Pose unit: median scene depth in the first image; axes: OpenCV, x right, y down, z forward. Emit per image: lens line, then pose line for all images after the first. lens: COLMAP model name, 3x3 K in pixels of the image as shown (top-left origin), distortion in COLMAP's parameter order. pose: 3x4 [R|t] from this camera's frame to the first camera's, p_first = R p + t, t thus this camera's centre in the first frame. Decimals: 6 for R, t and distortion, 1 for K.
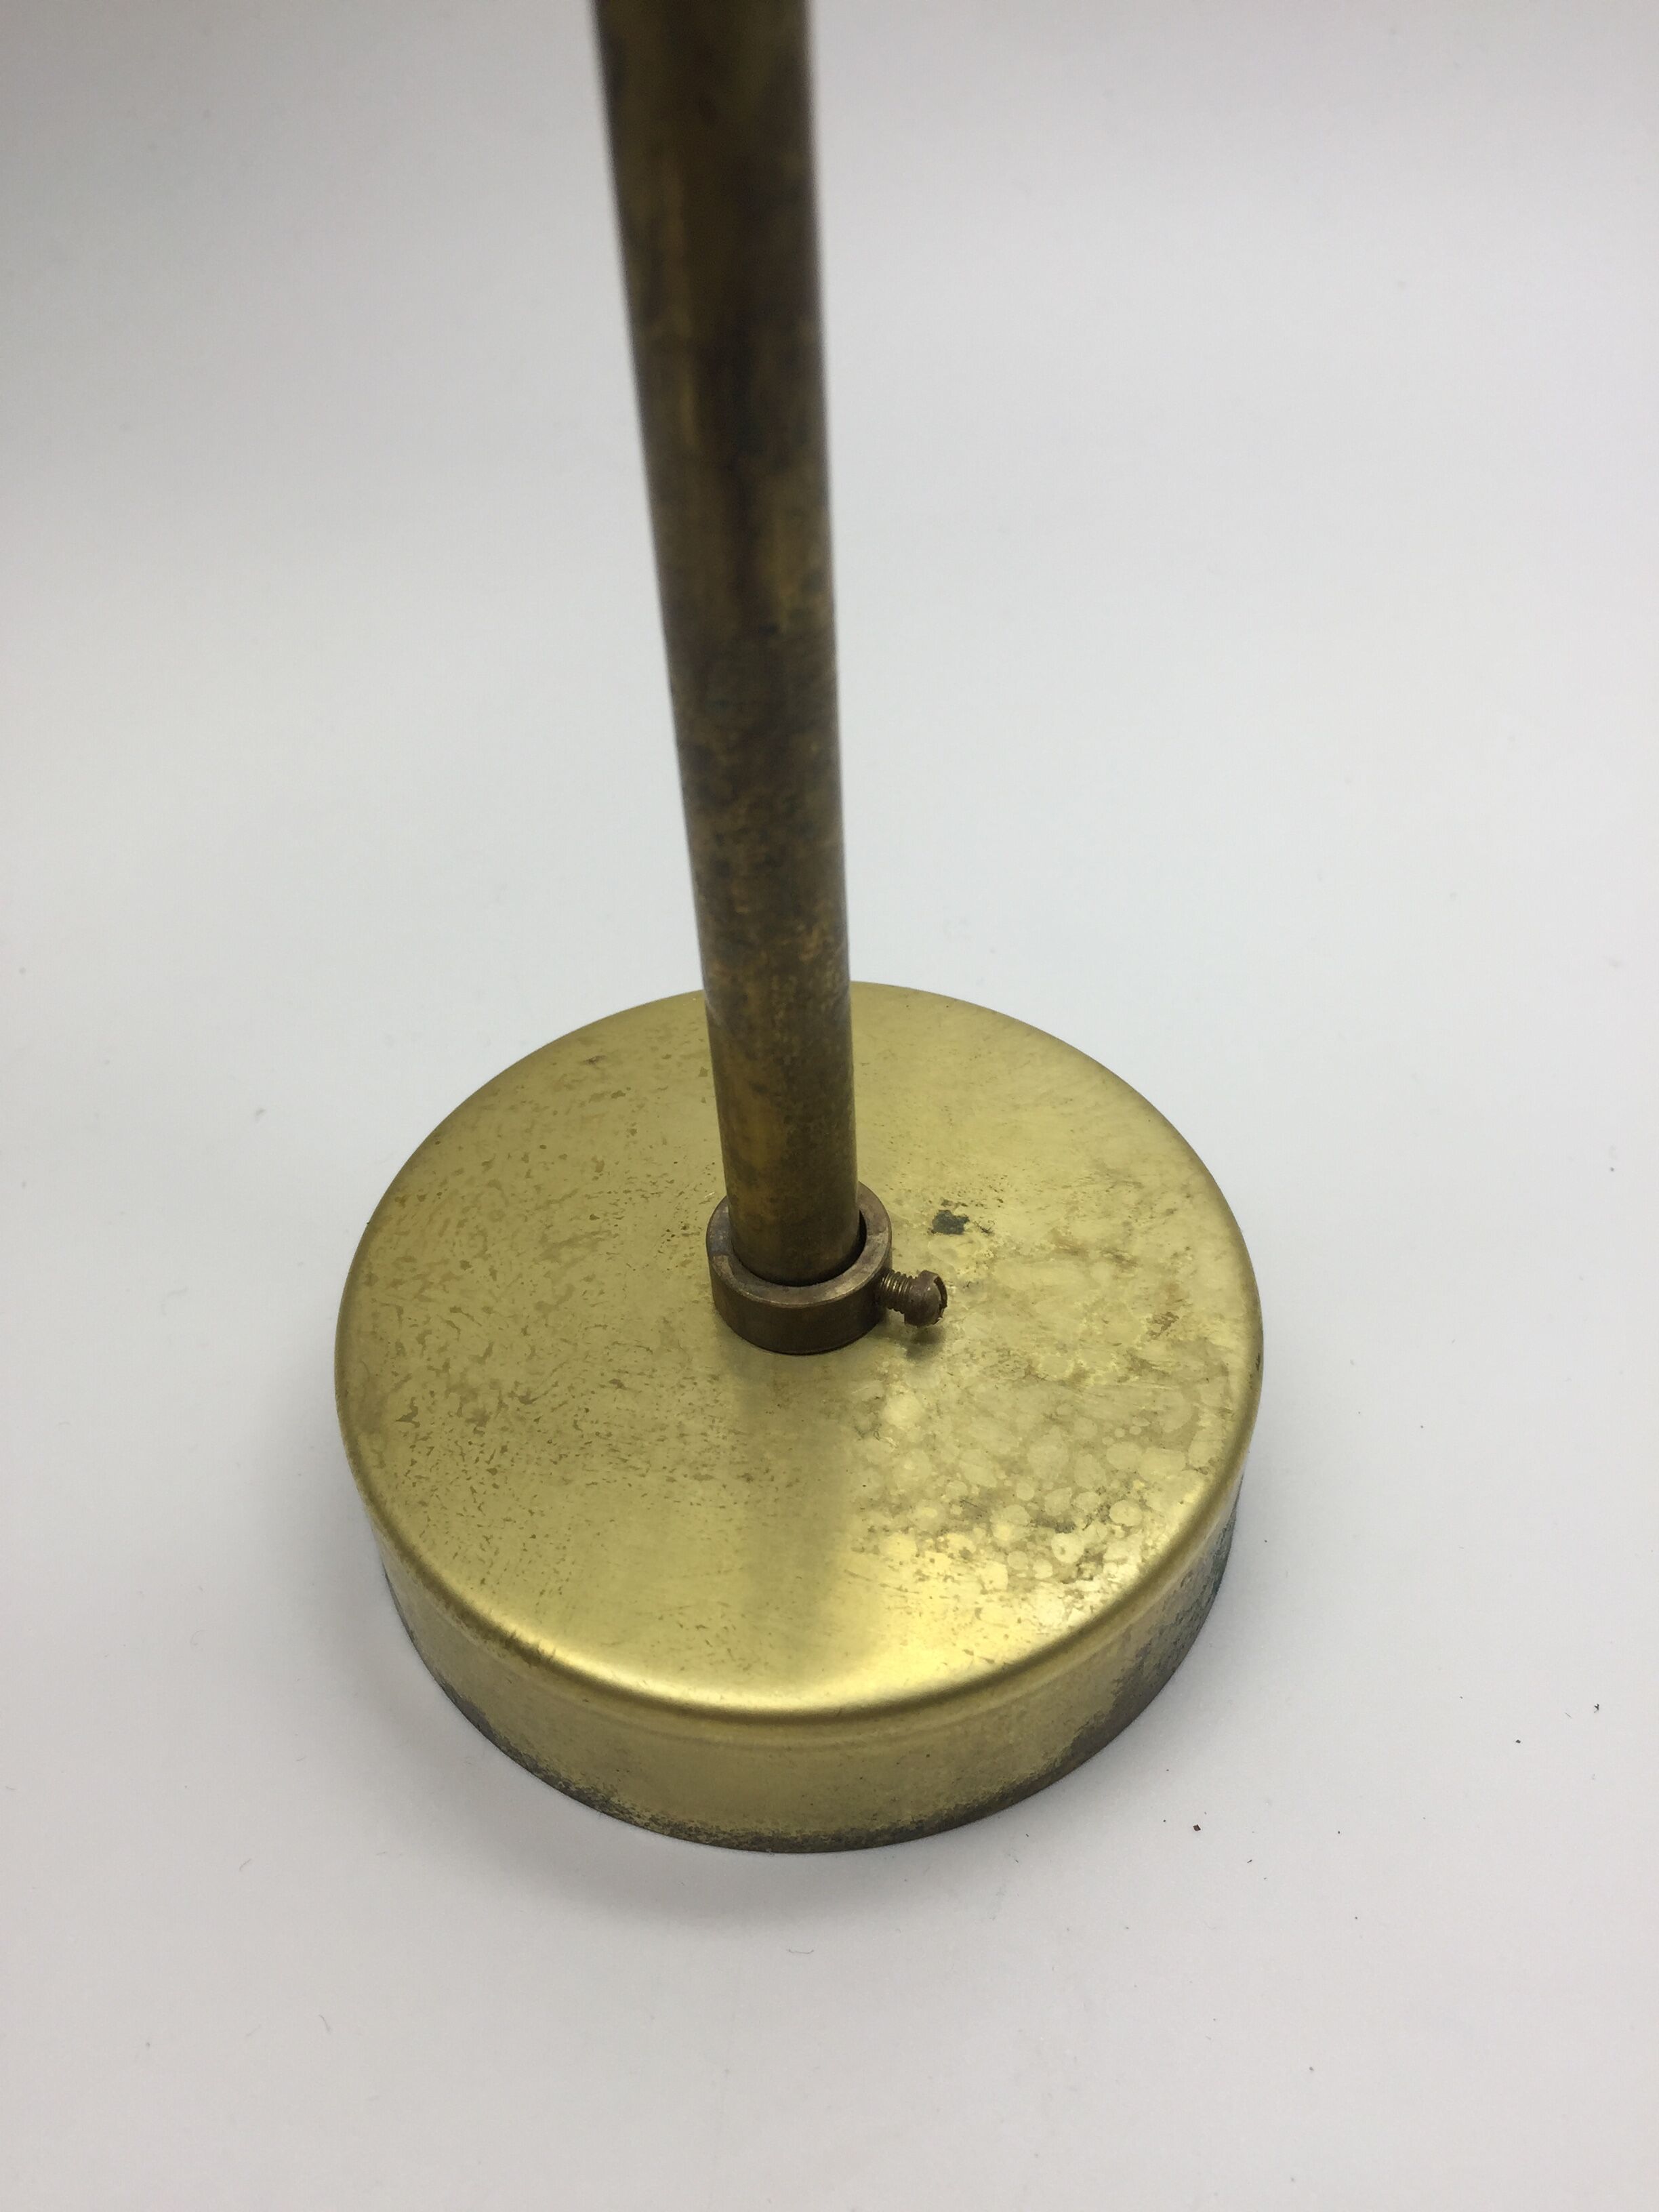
lens RADIAL K [[2014.4, 0, 816.6], [0, 2014.4, 1097.0], [0, 0, 1]] dist [0.033057, 0.000000]
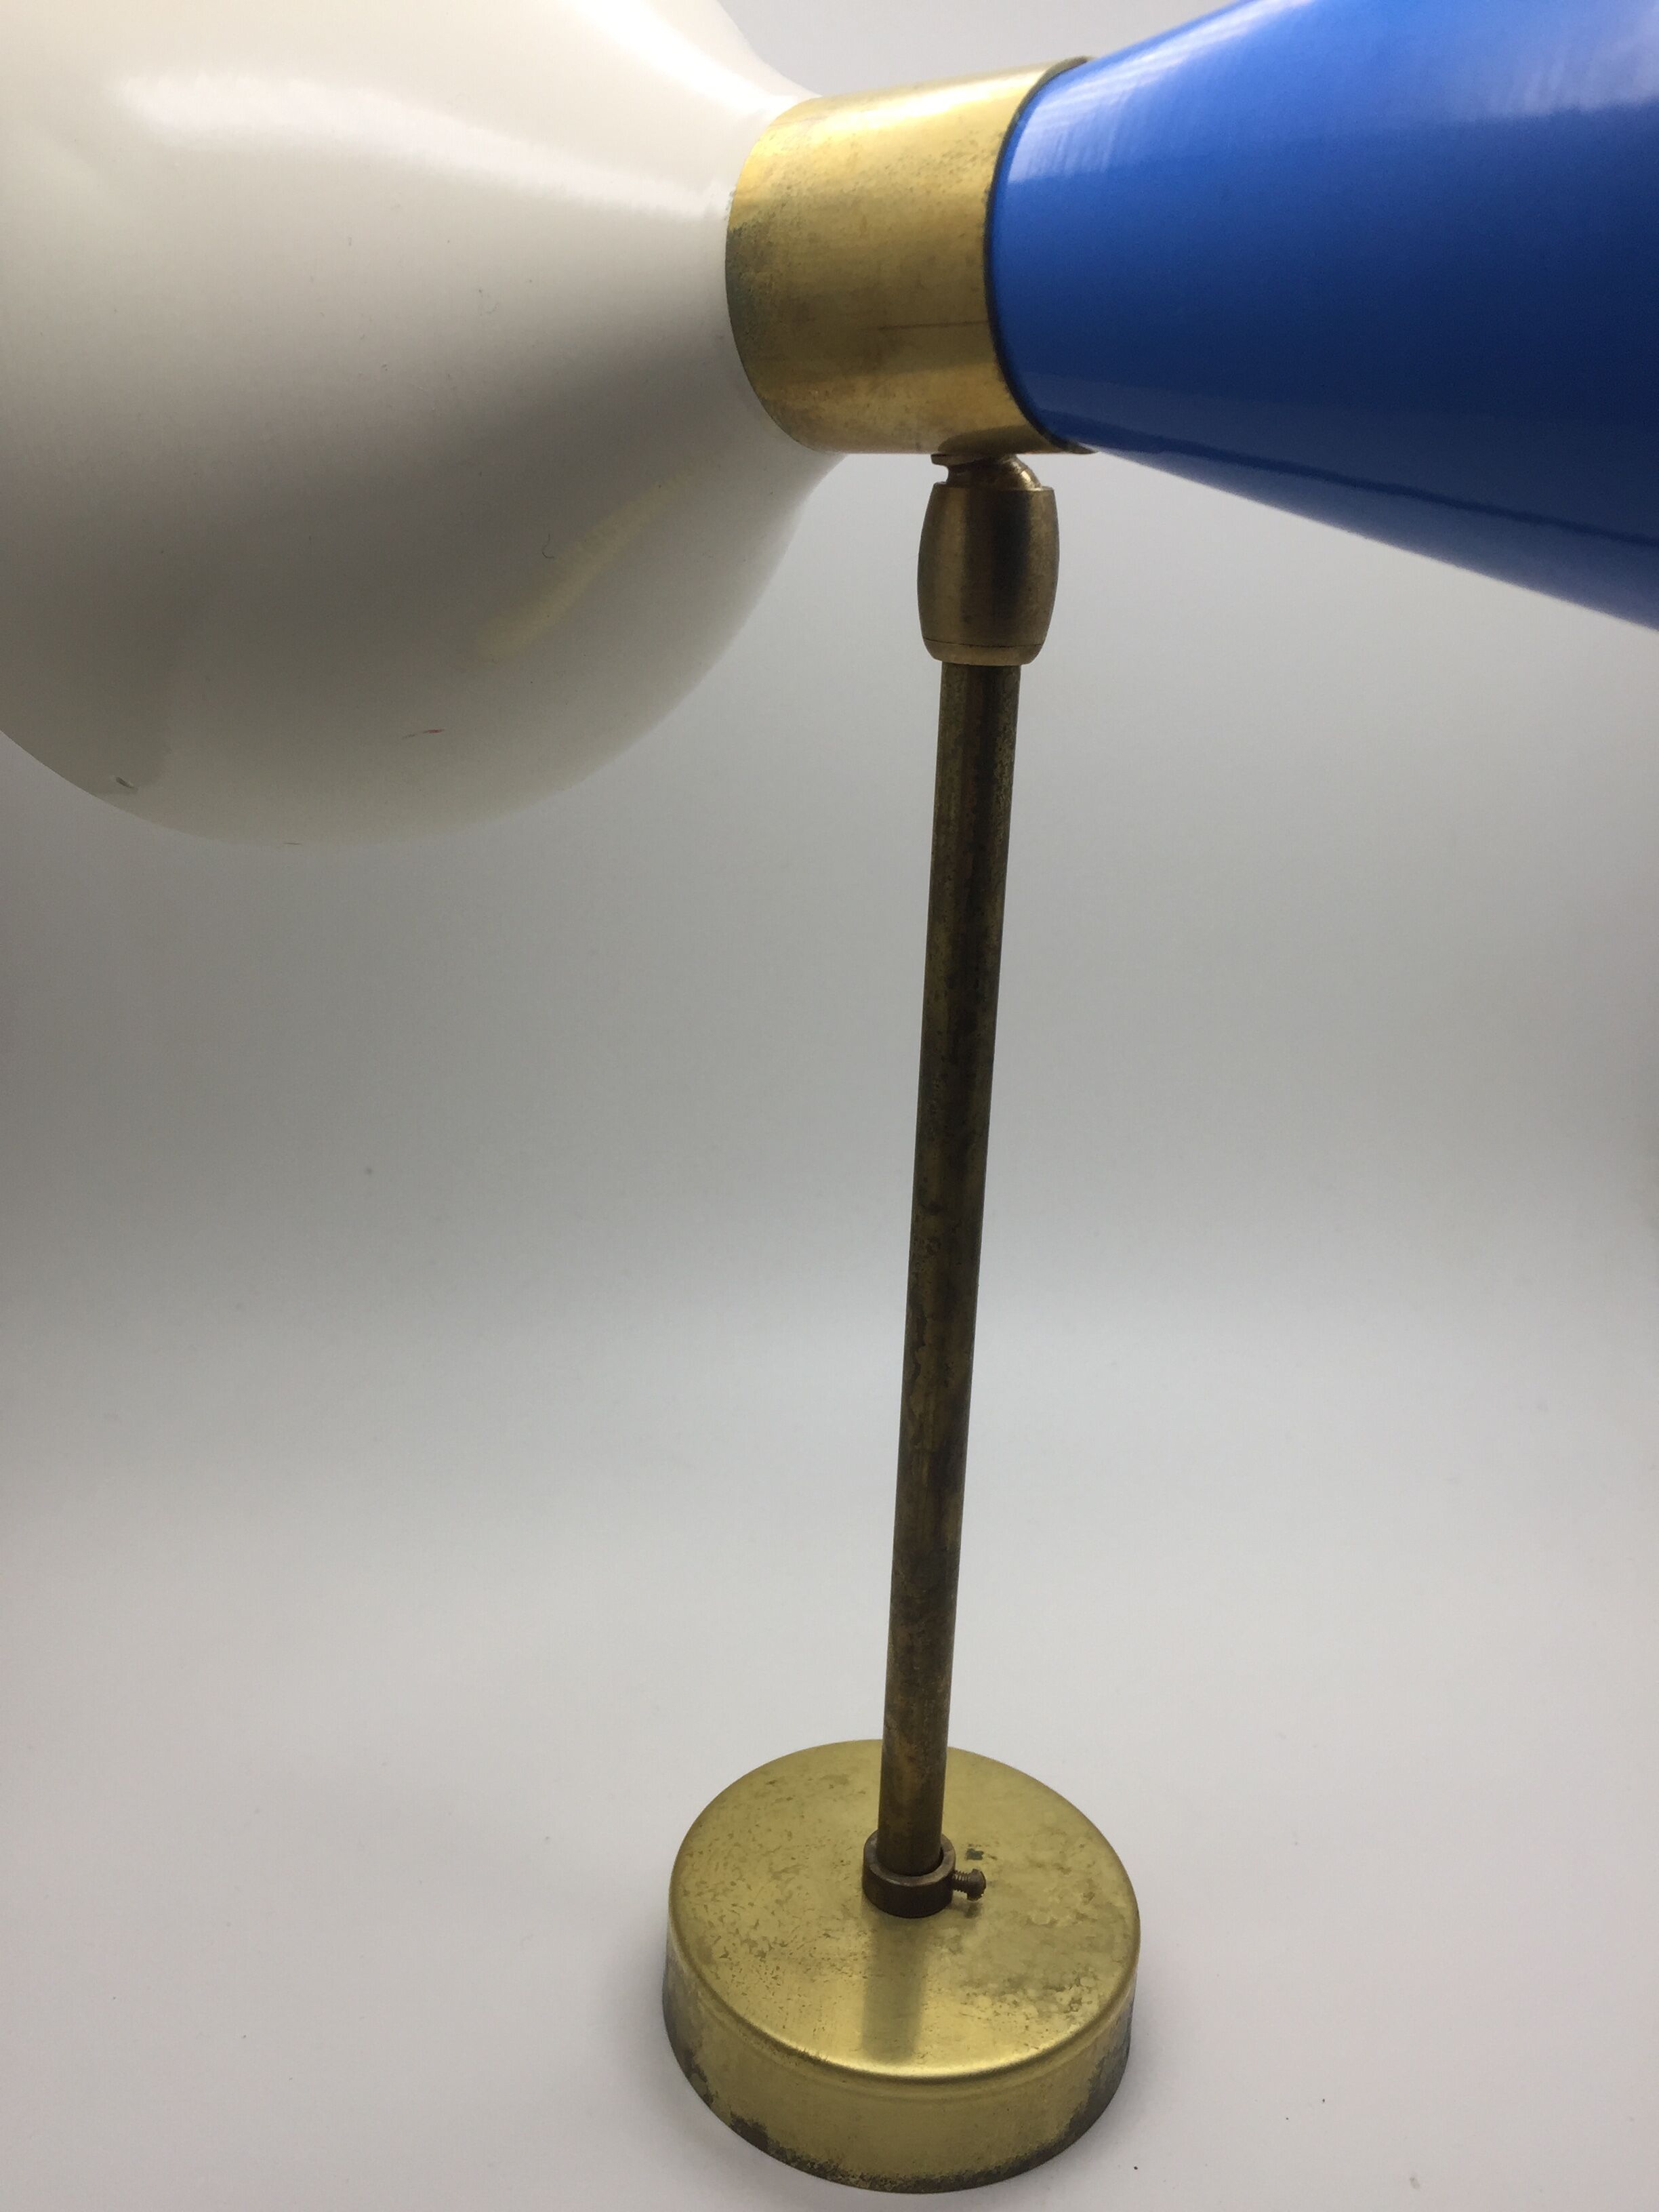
lens RADIAL K [[2014.4, 0, 848.8], [0, 2014.4, 1099.0], [0, 0, 1]] dist [0.033057, 0.000000]
pose [[0.986492, 0.023565, 0.162106, -0.420161], [0.049990, 0.899086, -0.434908, 0.271064], [-0.155996, 0.437137, 0.885763, -1.120577]]
